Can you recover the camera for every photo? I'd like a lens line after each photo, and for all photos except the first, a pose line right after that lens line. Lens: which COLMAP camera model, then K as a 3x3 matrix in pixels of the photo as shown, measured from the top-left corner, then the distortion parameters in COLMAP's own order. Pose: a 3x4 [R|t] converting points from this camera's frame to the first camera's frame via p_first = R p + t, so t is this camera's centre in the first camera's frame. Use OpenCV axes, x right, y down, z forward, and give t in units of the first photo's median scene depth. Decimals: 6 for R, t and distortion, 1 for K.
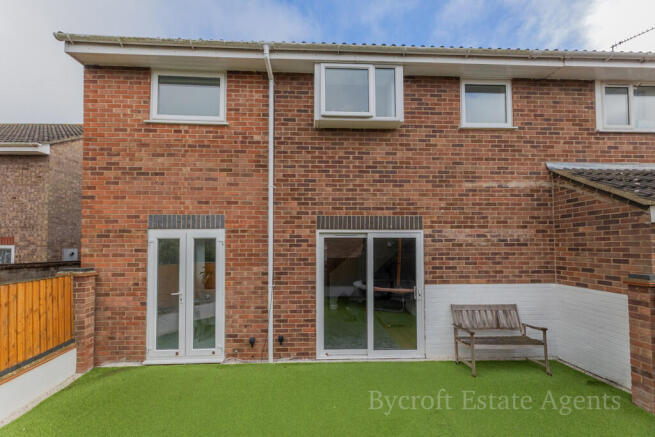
lens RADIAL K [[262.0, 0, 336.9], [0, 262.0, 236.4], [0, 0, 1]] dist [0.003489, 0.001006]
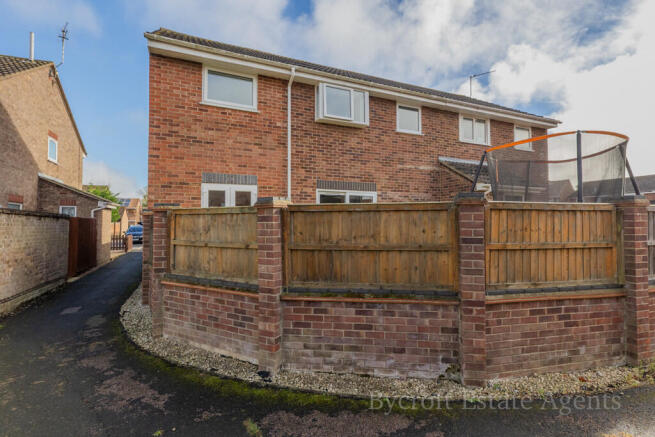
lens RADIAL K [[330.4, 0, 327.5], [0, 330.4, 219.2], [0, 0, 1]] dist [0.004237, 0.000018]
pose [[0.926206, 0.007156, 0.376950, -0.747818], [-0.009587, 0.999944, 0.004573, 0.142857], [-0.376896, -0.007850, 0.926222, -0.813953]]
